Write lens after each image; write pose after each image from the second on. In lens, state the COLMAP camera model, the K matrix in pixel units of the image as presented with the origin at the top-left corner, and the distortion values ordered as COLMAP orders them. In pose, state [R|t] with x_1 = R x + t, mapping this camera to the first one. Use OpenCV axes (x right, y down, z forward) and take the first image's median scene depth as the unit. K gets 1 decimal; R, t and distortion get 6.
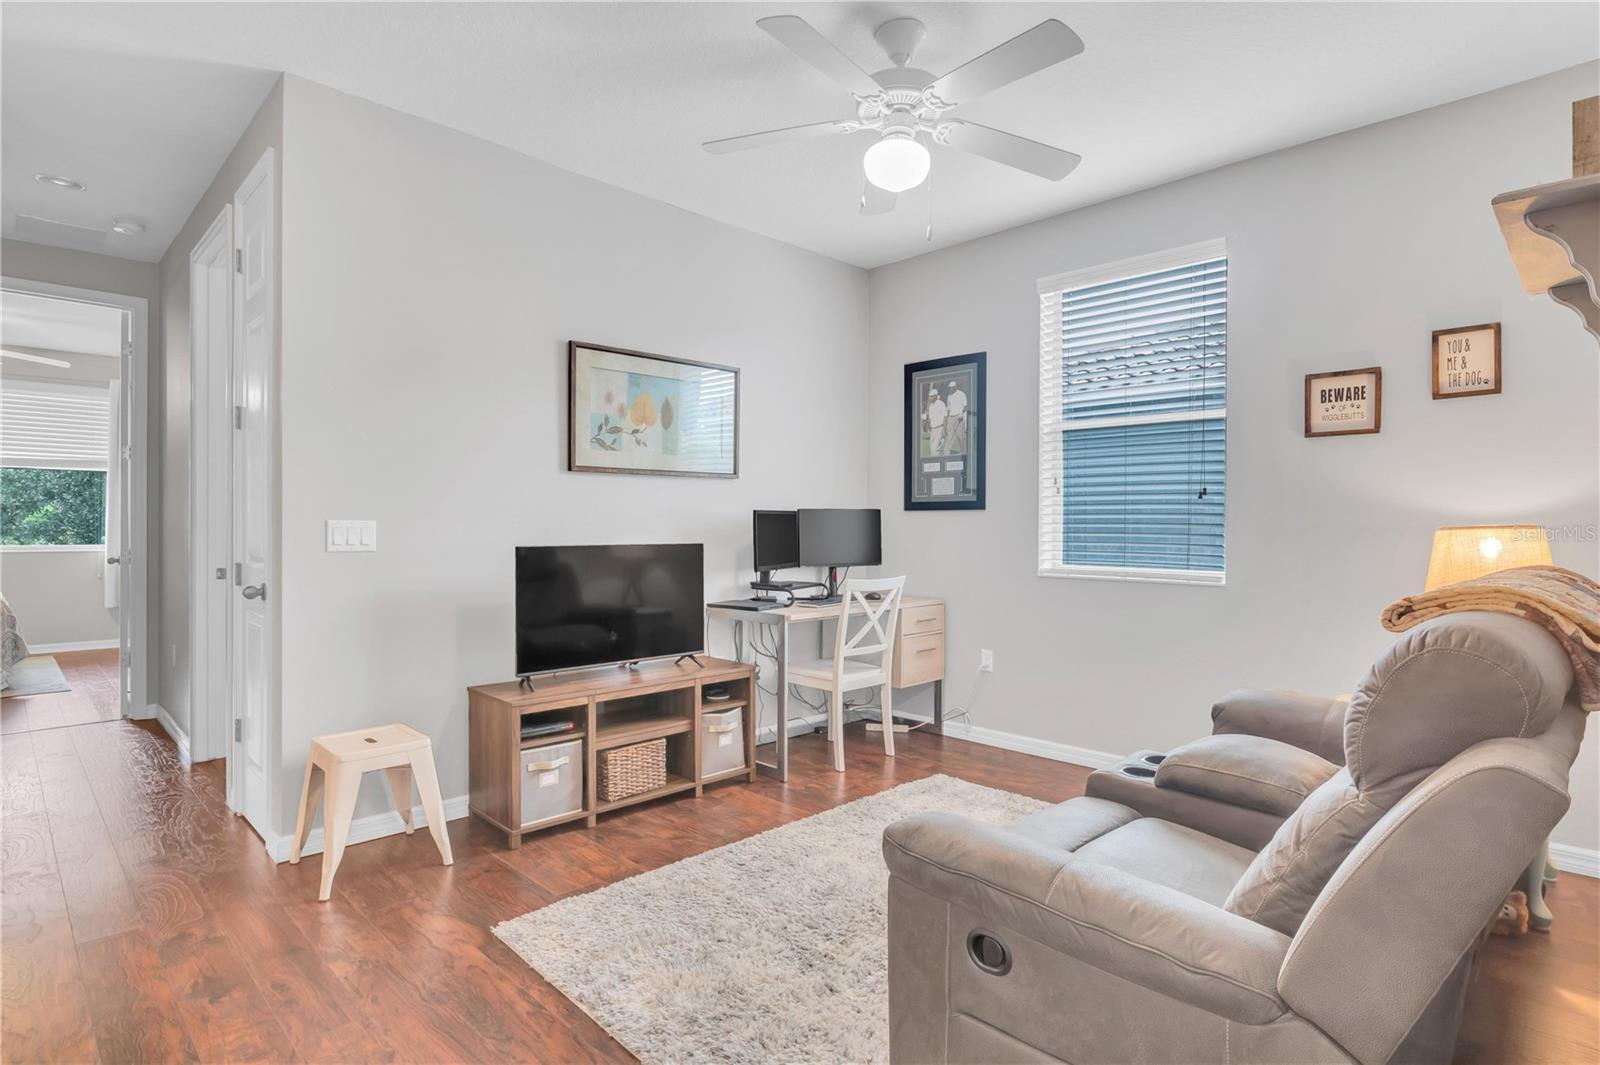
lens RADIAL K [[801.9, 0, 798.1], [0, 801.9, 532.2], [0, 0, 1]] dist [-0.011580, 0.001495]
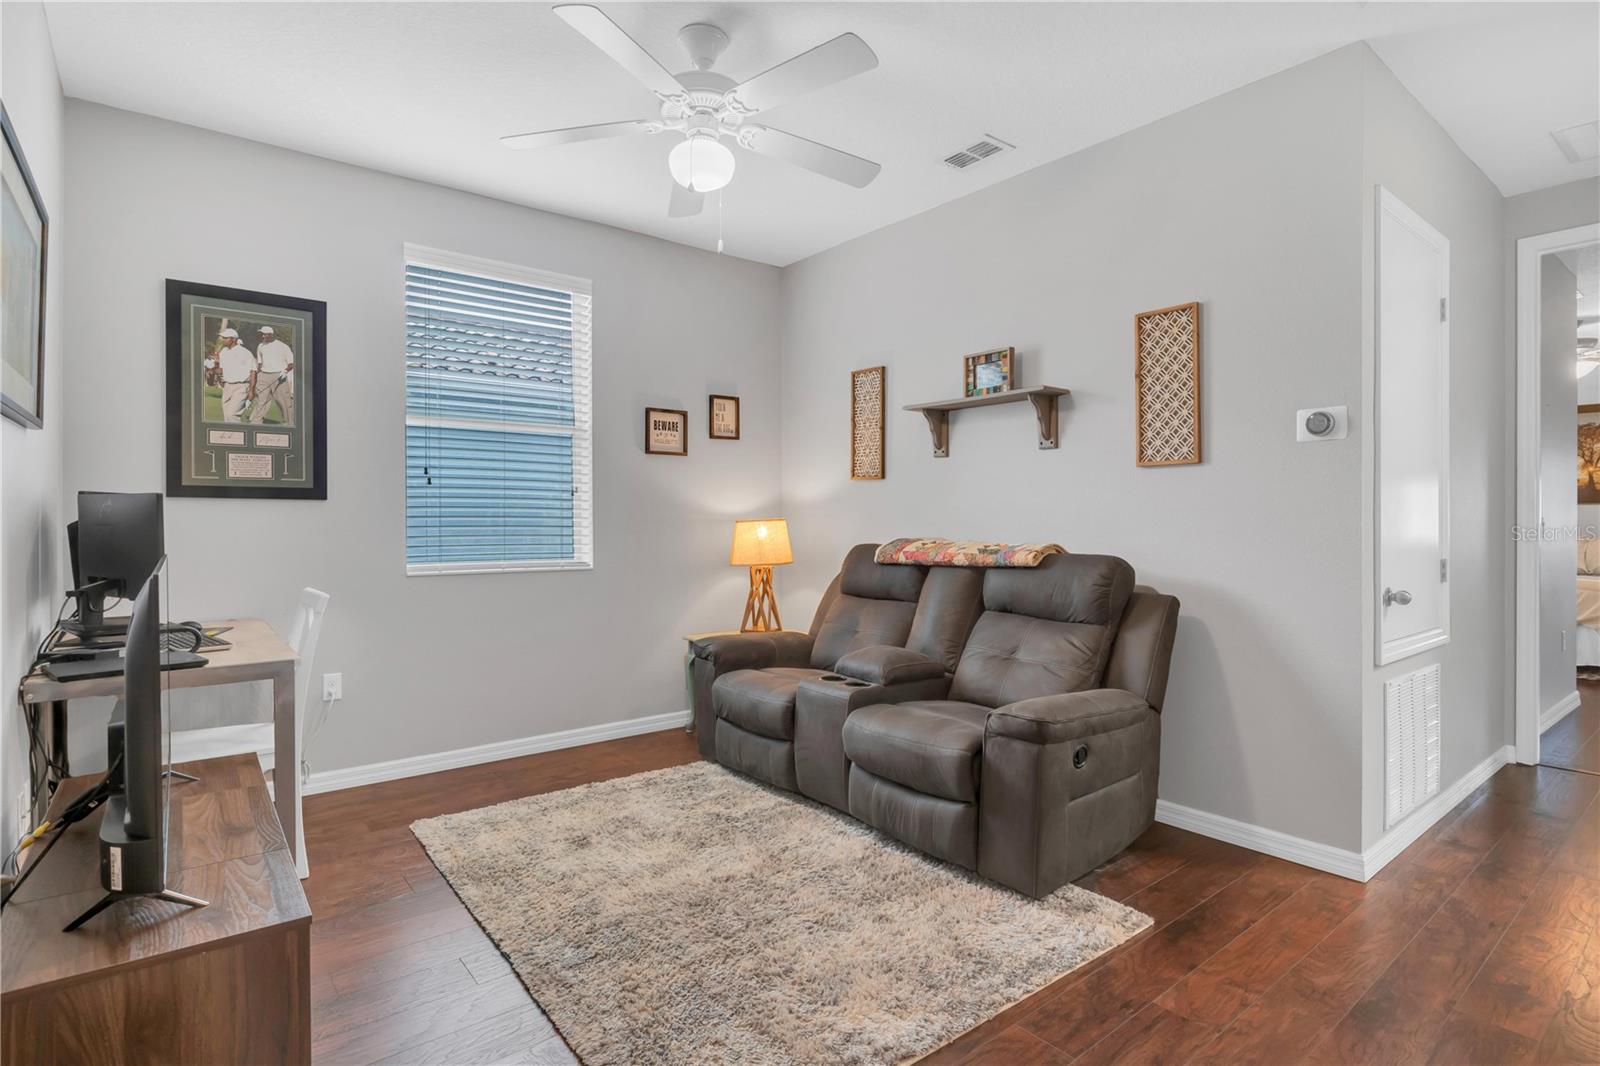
lens RADIAL K [[801.9, 0, 798.1], [0, 801.9, 523.3], [0, 0, 1]] dist [-0.011580, 0.001495]
pose [[0.114379, -0.010033, 0.993387, -0.497414], [0.006426, 0.999936, 0.009359, -0.008716], [-0.993416, 0.005313, 0.114436, 0.431161]]
